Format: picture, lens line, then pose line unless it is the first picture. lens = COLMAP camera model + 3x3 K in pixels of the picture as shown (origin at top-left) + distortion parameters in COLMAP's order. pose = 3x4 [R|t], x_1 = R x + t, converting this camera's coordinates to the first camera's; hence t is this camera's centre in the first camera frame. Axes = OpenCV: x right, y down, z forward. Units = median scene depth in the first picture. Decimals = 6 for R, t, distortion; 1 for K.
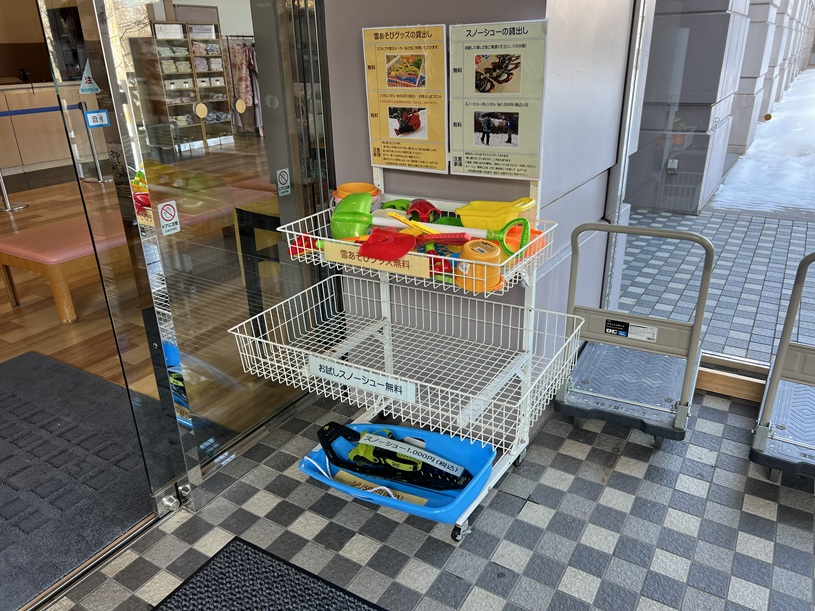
lens RADIAL K [[611.5, 0, 409.0], [0, 611.5, 307.4], [0, 0, 1]] dist [0.024624, -0.018671]
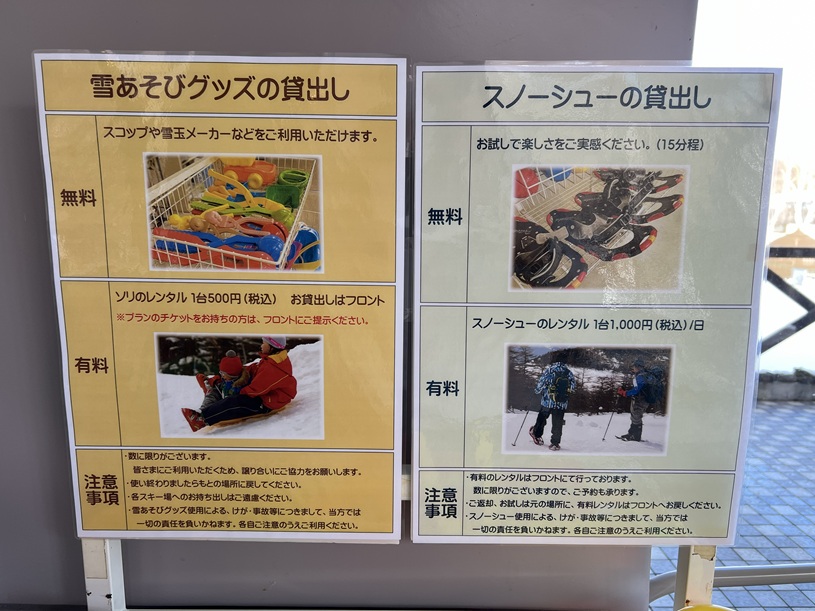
lens RADIAL K [[611.5, 0, 407.5], [0, 611.5, 303.5], [0, 0, 1]] dist [0.024624, -0.018671]
pose [[0.838116, -0.046837, 0.543477, -0.094488], [0.178646, 0.964931, -0.192338, -0.288566], [-0.515409, 0.258292, 0.817092, 0.770005]]
